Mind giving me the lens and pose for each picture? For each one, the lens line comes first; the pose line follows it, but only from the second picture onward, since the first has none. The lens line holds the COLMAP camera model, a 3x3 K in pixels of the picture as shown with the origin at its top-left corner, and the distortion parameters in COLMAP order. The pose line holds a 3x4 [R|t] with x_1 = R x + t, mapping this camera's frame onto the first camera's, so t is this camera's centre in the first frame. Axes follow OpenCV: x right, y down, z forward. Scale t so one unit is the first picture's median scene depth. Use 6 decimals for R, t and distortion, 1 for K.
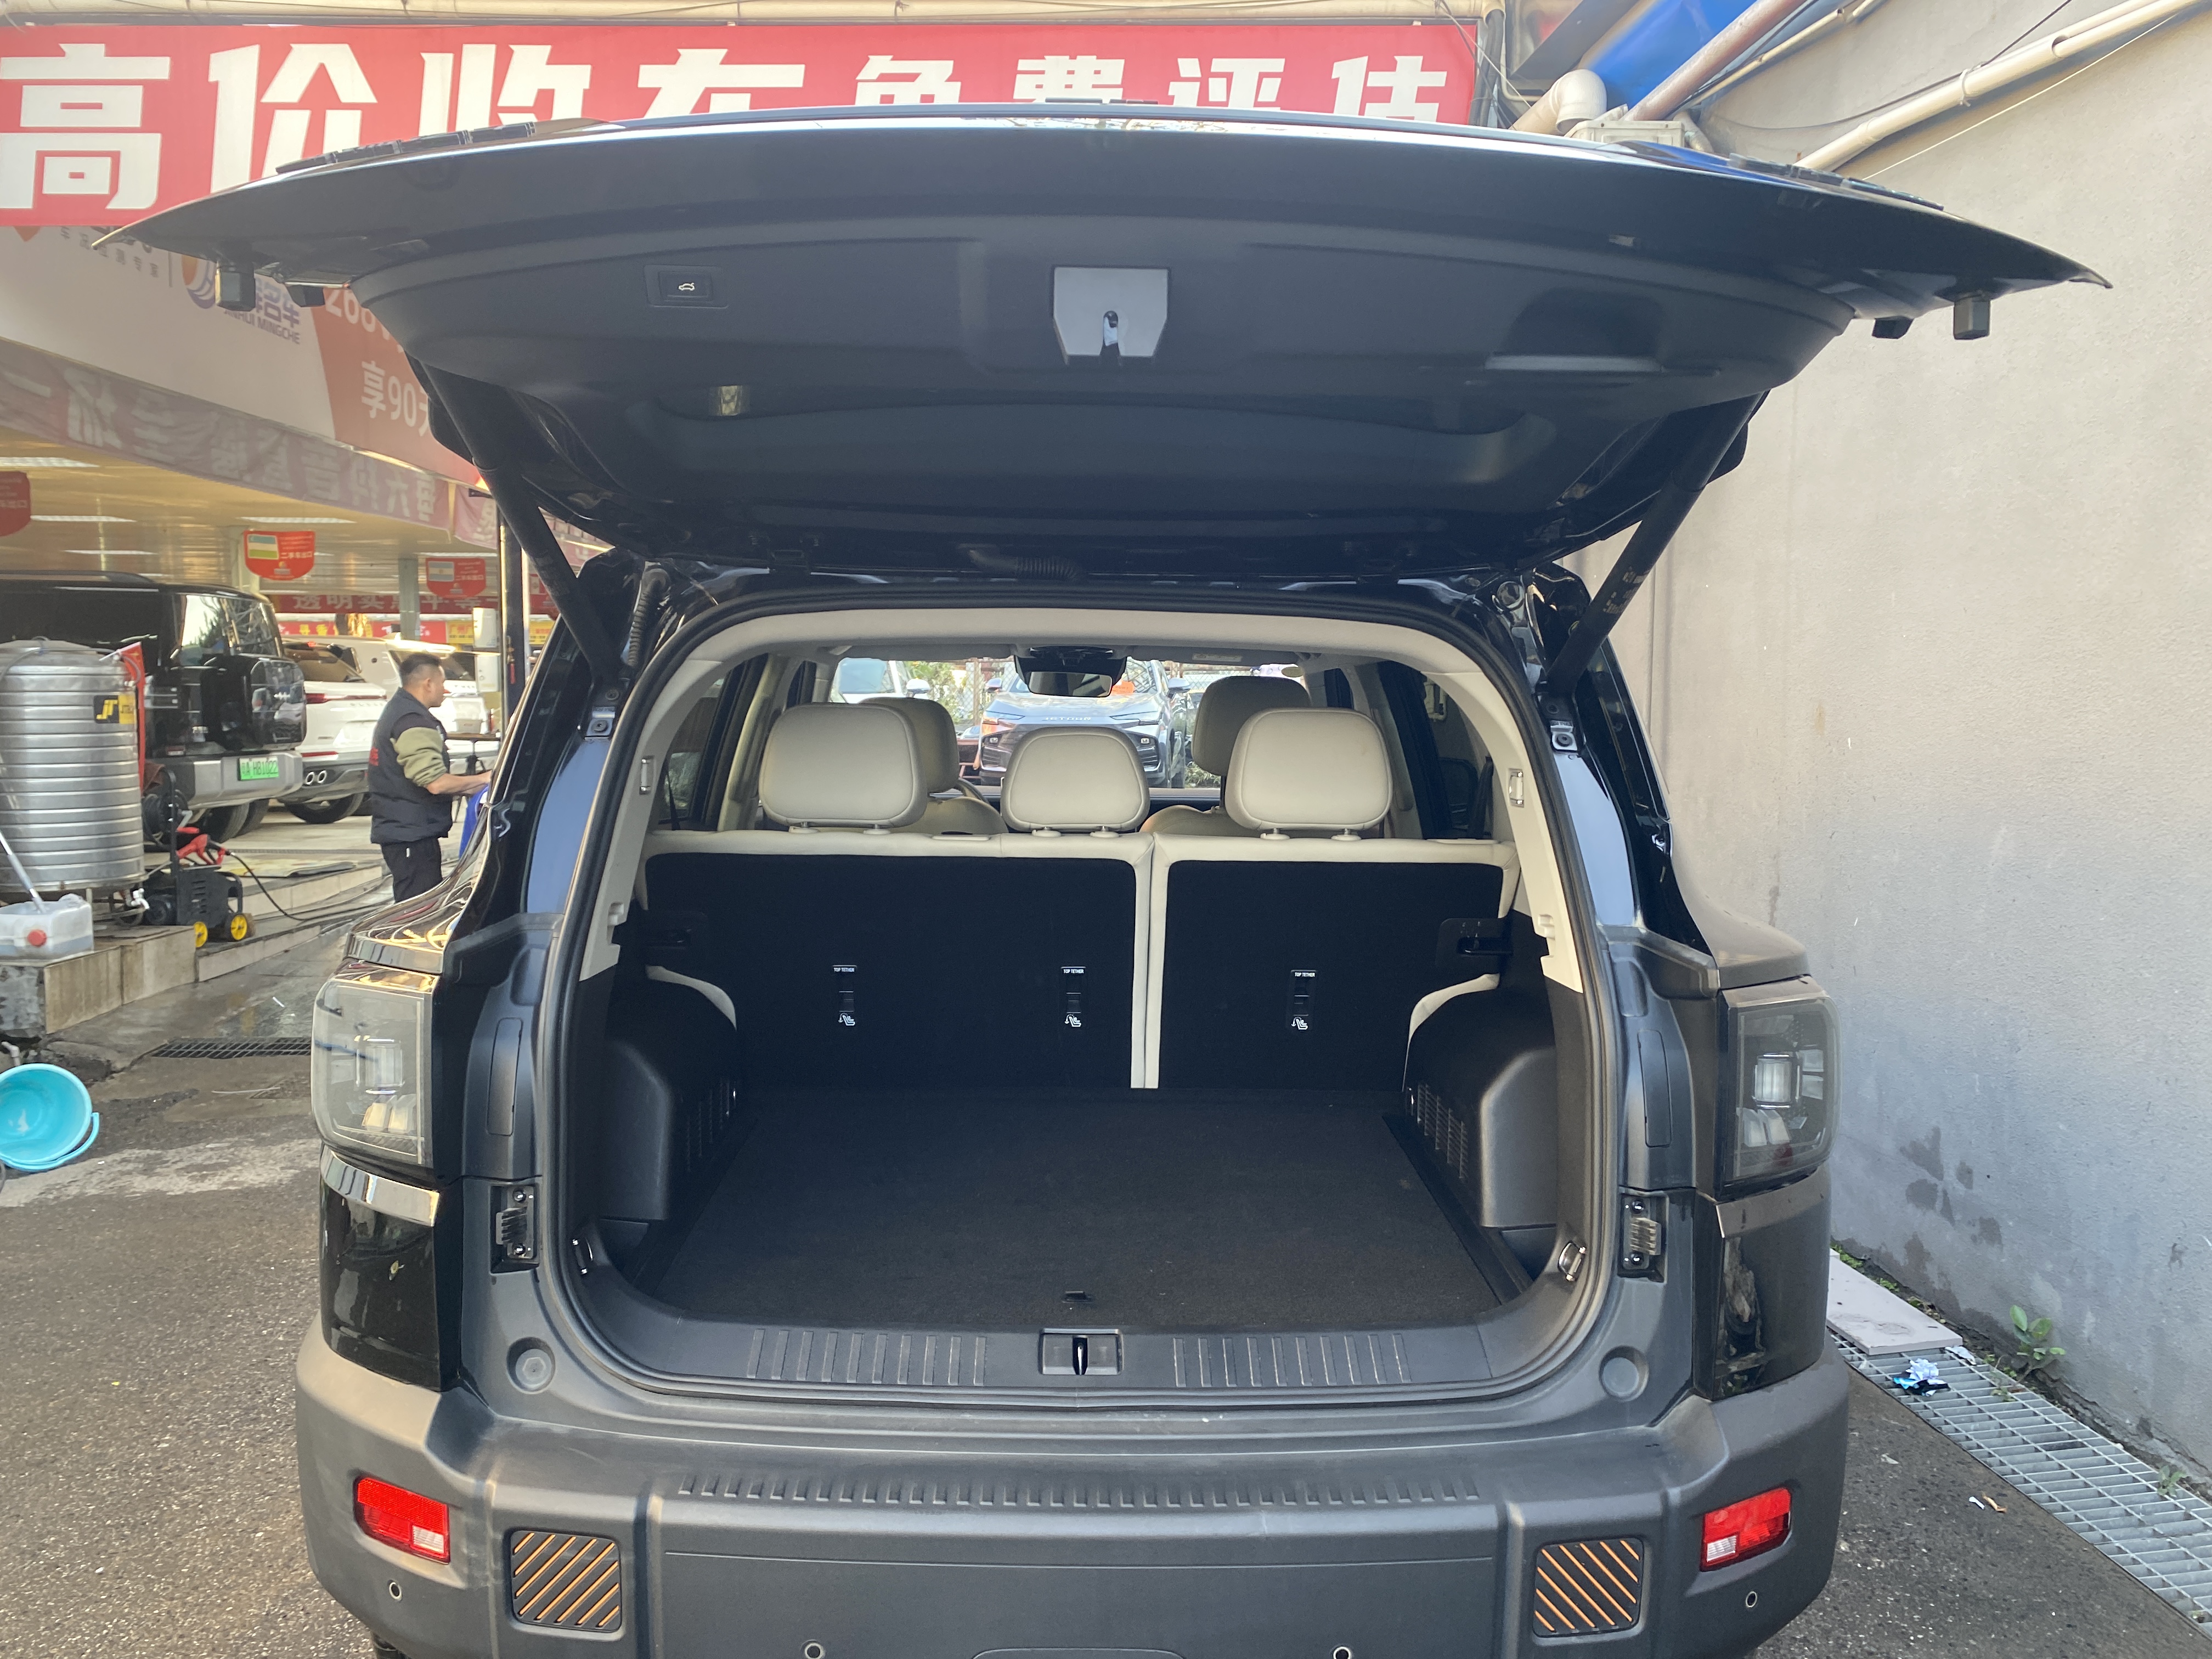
lens RADIAL K [[1712.8, 0, 1062.1], [0, 1712.8, 834.0], [0, 0, 1]] dist [0.024540, -0.017246]
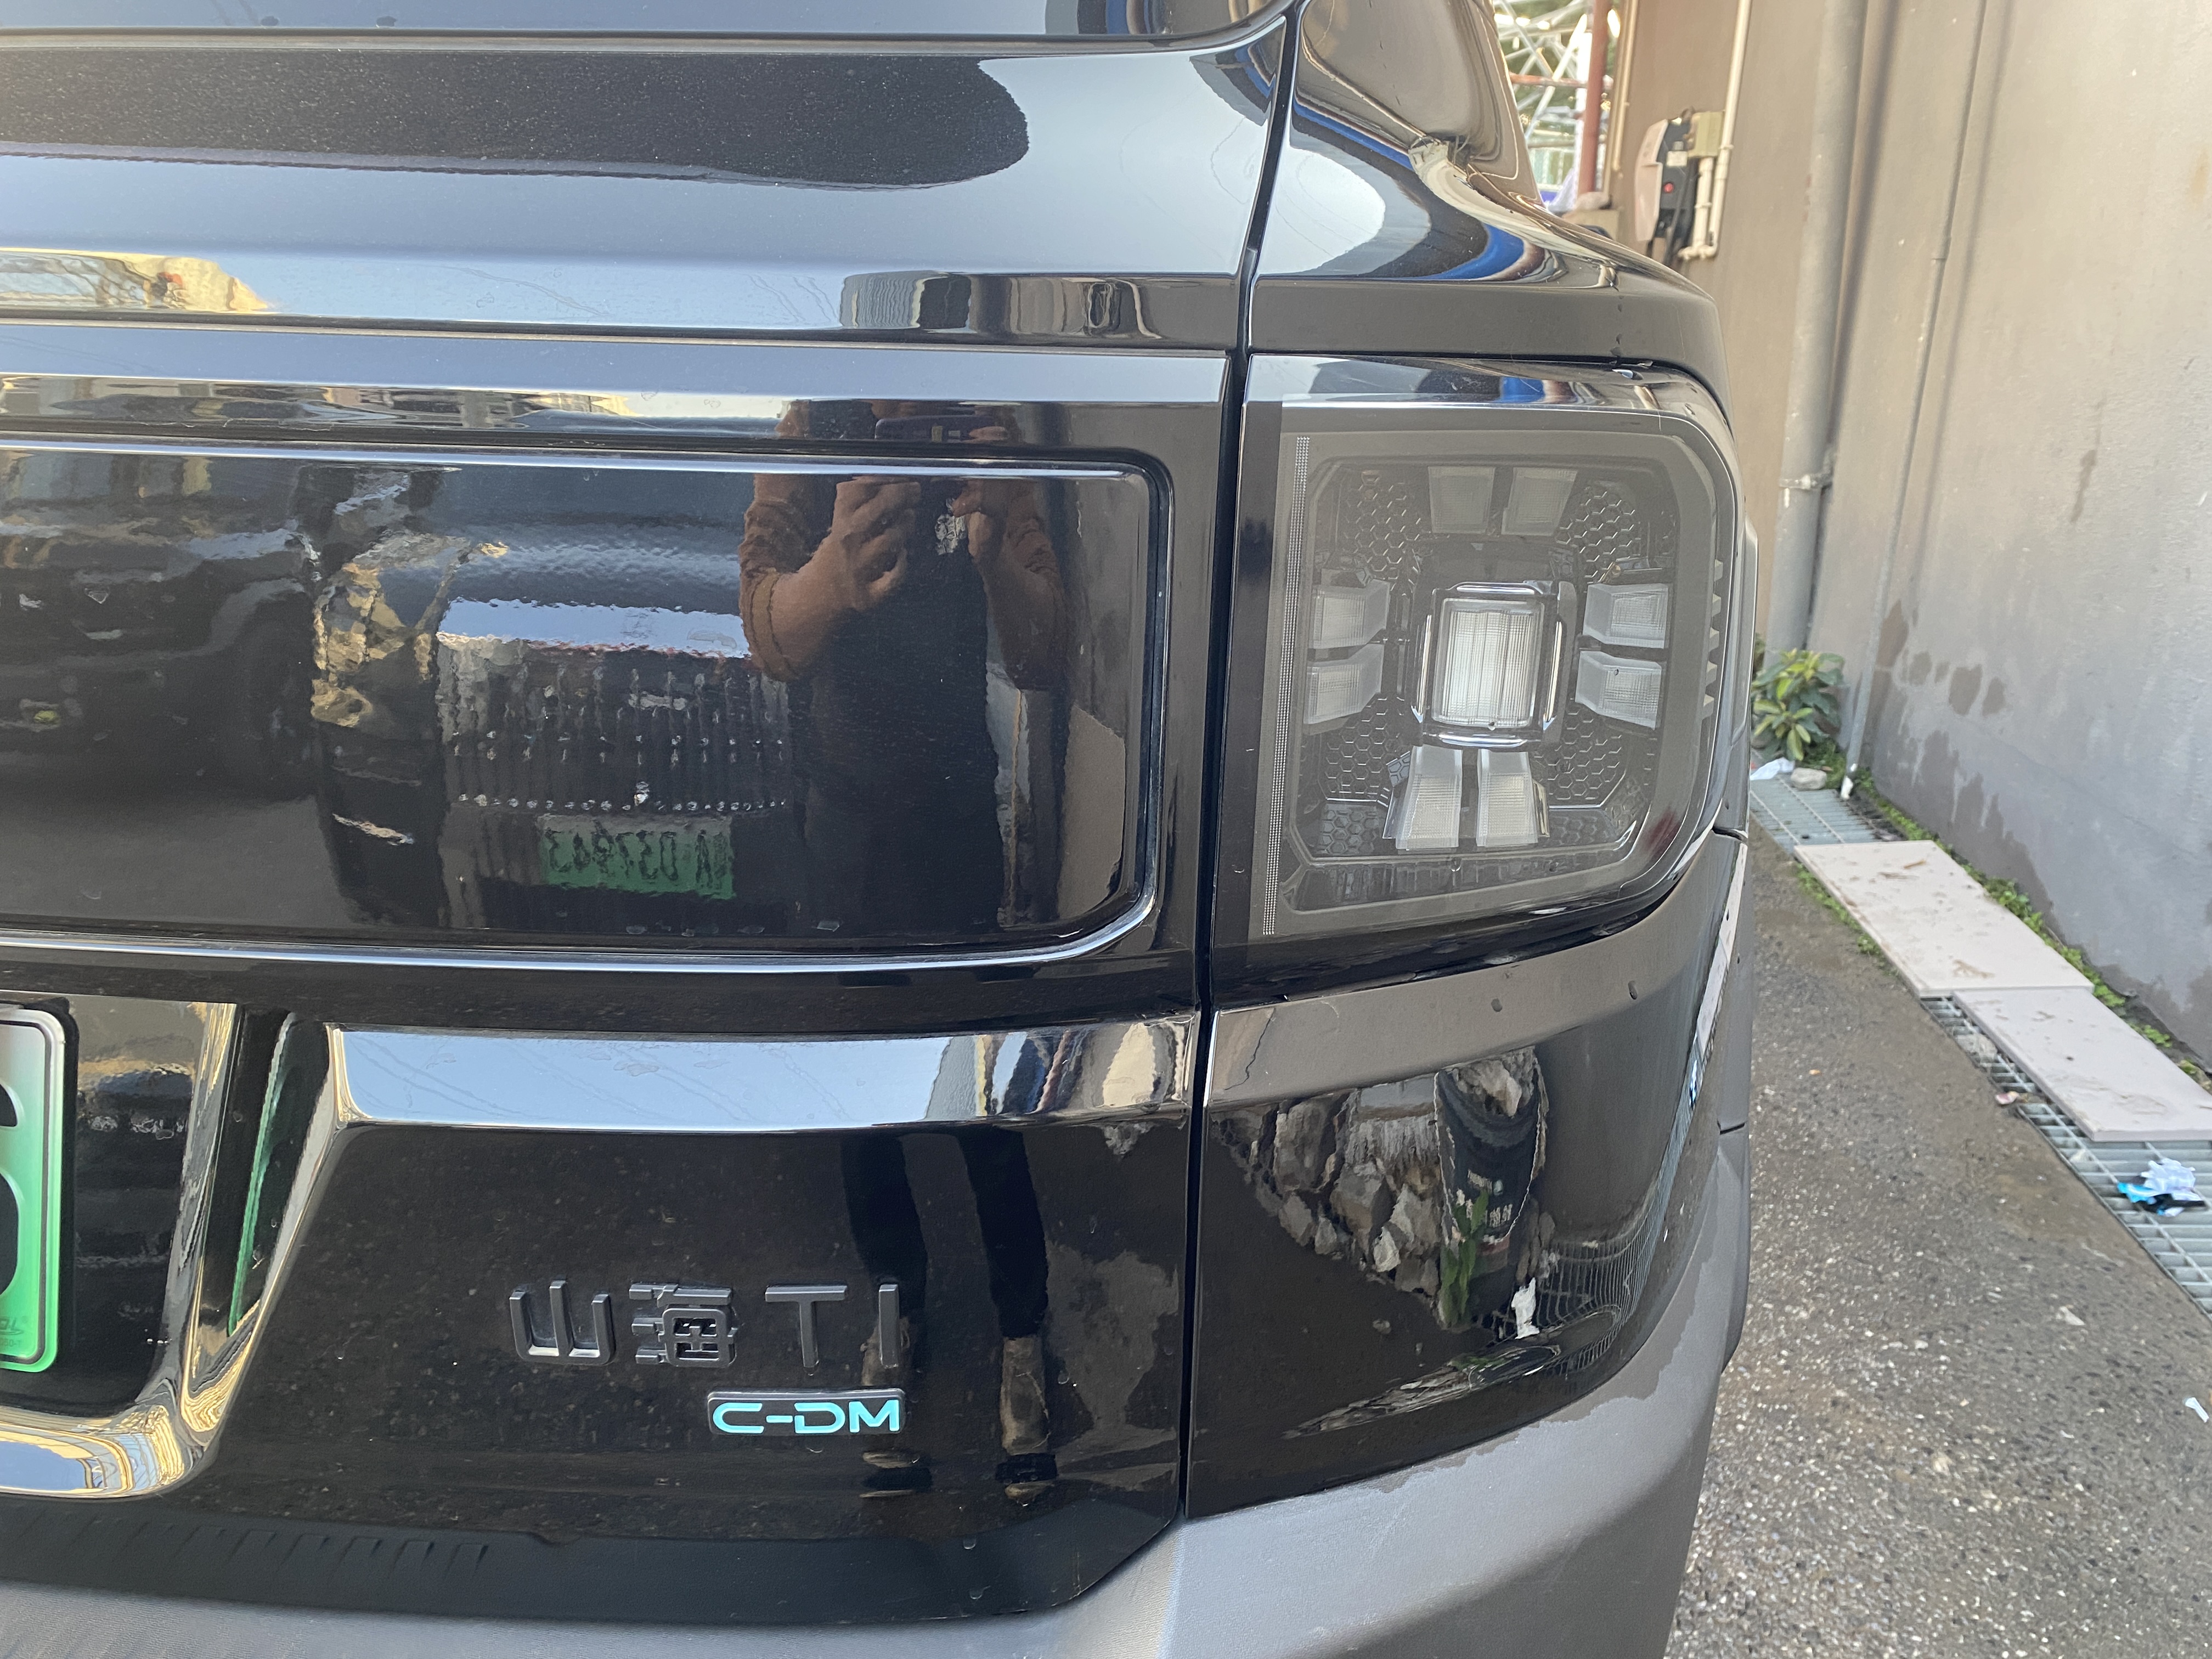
lens RADIAL K [[1709.7, 0, 1069.8], [0, 1709.7, 831.6], [0, 0, 1]] dist [0.035945, -0.034614]
pose [[0.982538, 0.066857, -0.173635, 0.186082], [-0.027713, 0.975389, 0.218744, 0.048875], [0.183986, -0.210112, 0.960209, 0.307461]]
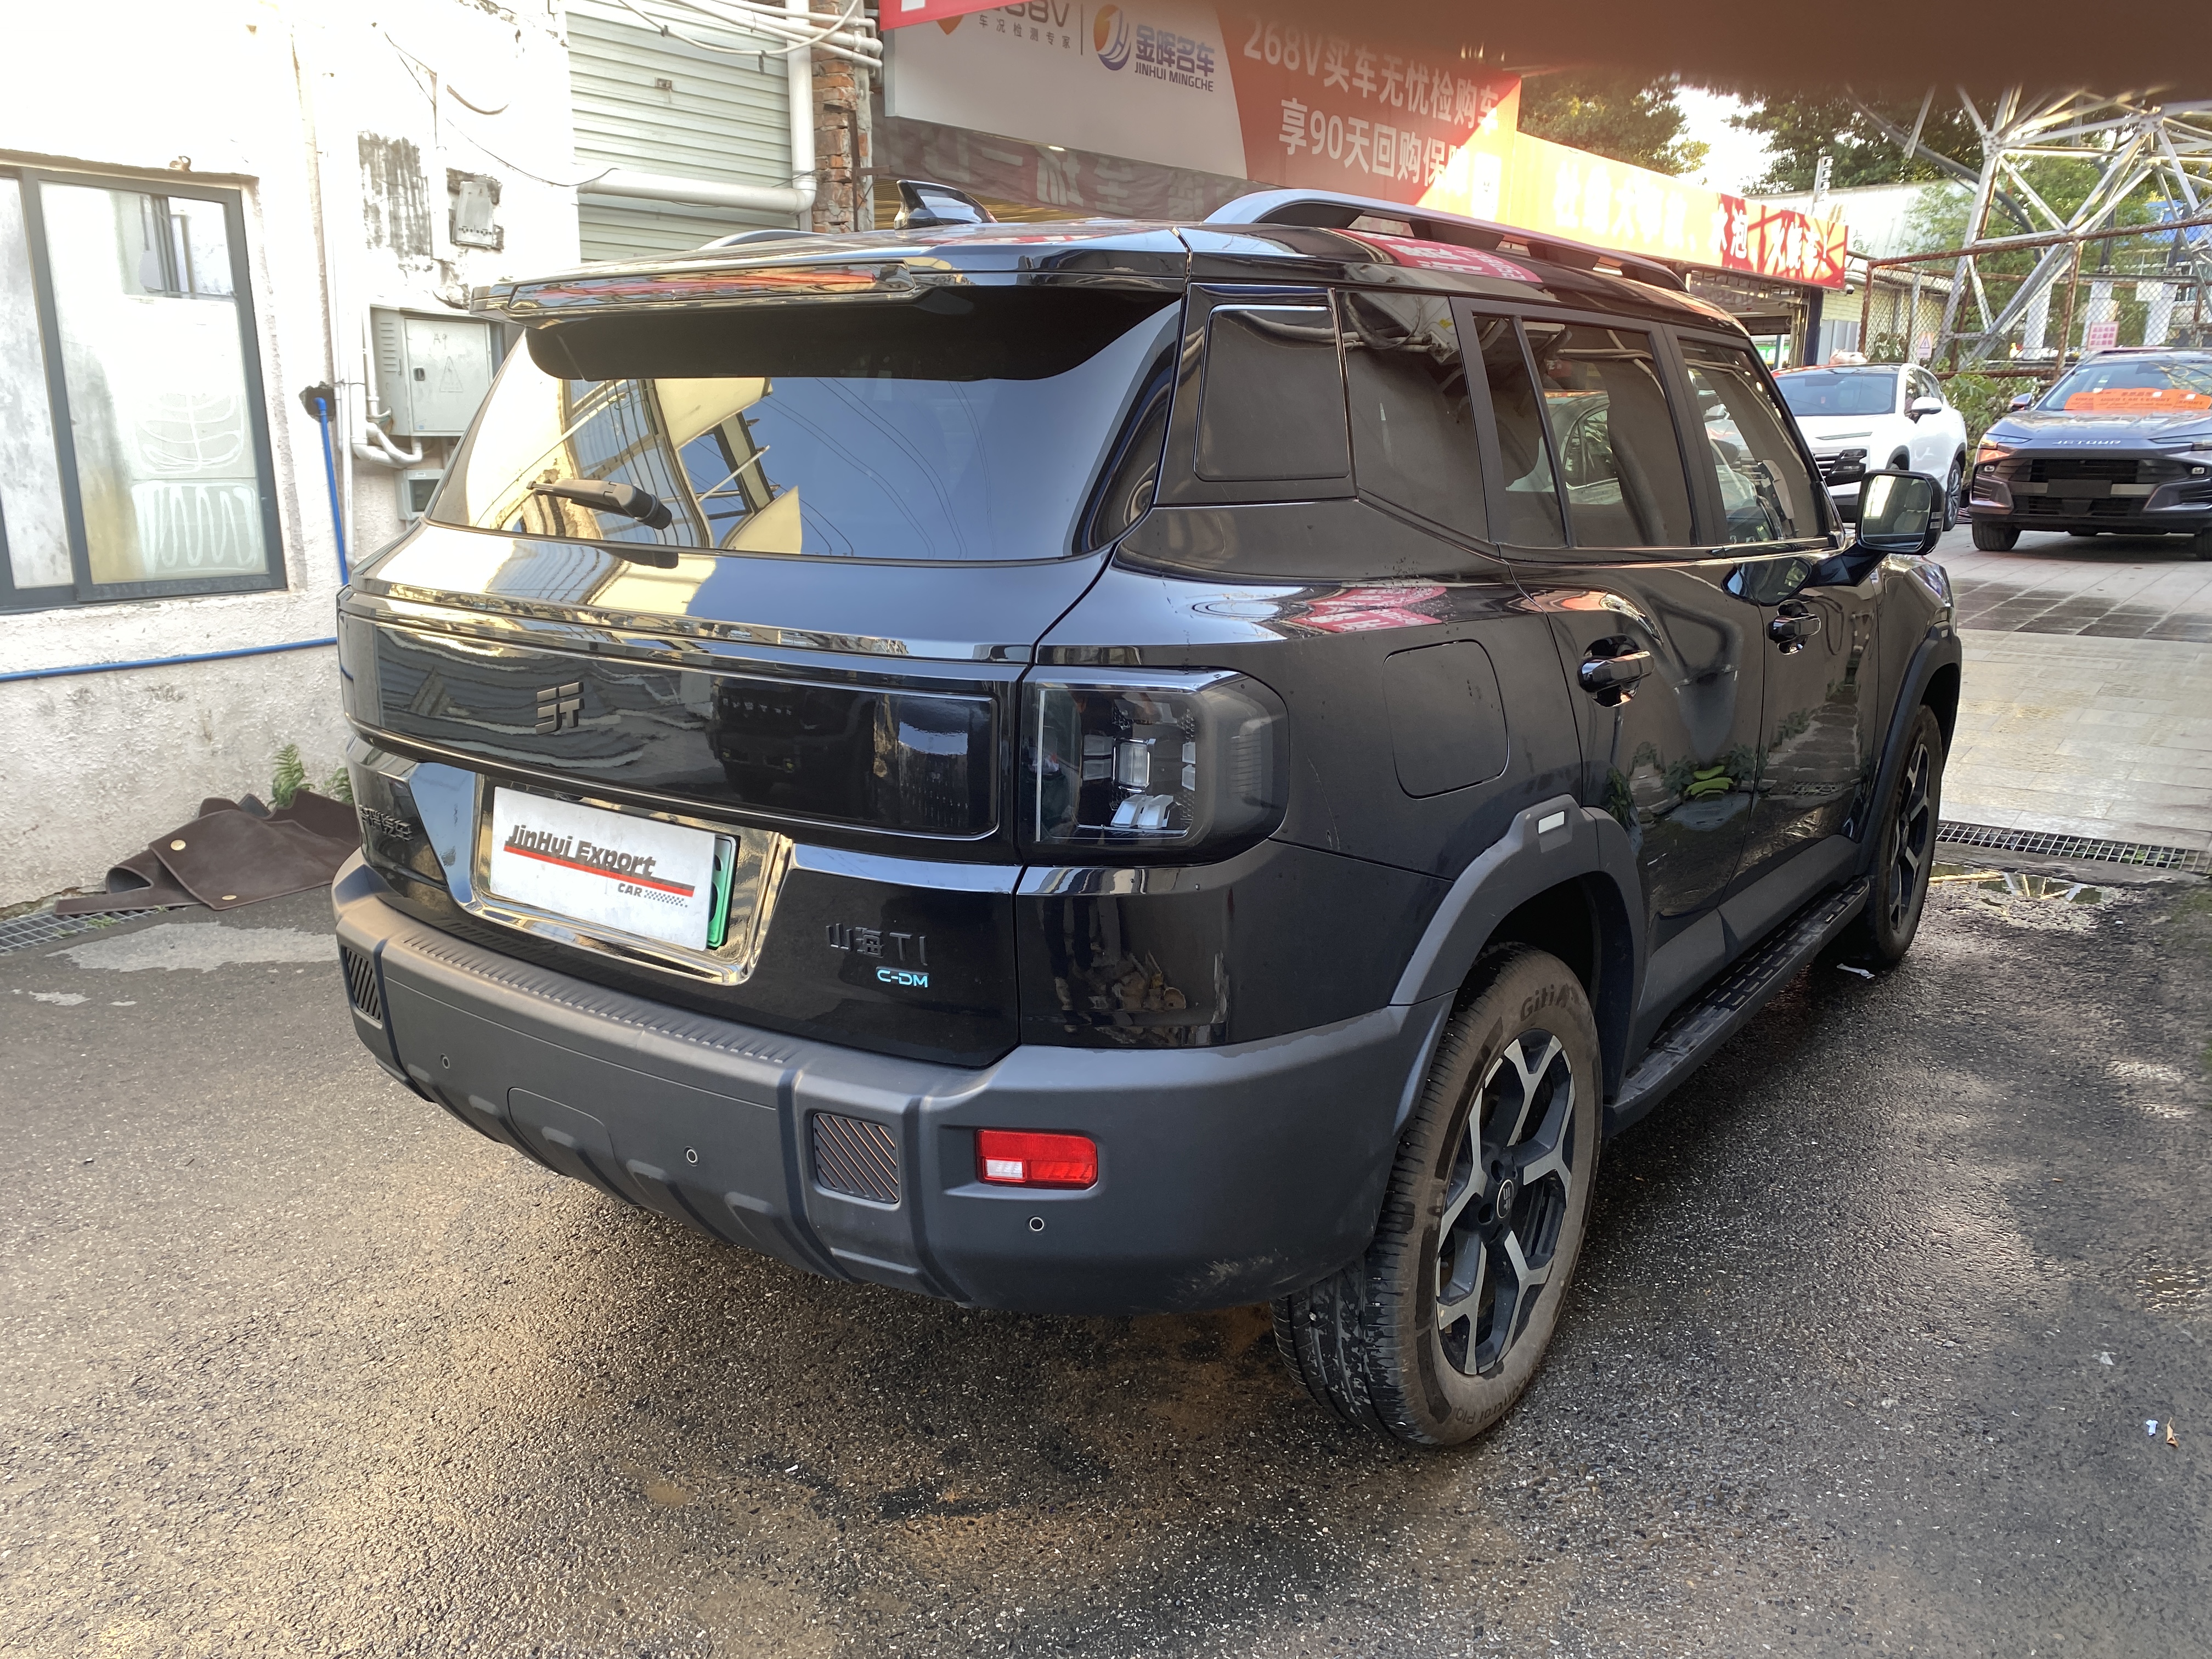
lens RADIAL K [[1704.7, 0, 1103.5], [0, 1704.7, 840.8], [0, 0, 1]] dist [0.008075, -0.003189]
pose [[0.800008, 0.135369, -0.584520, 0.465070], [-0.042783, 0.984606, 0.169469, 0.010689], [0.598463, -0.110569, 0.793484, 0.092348]]
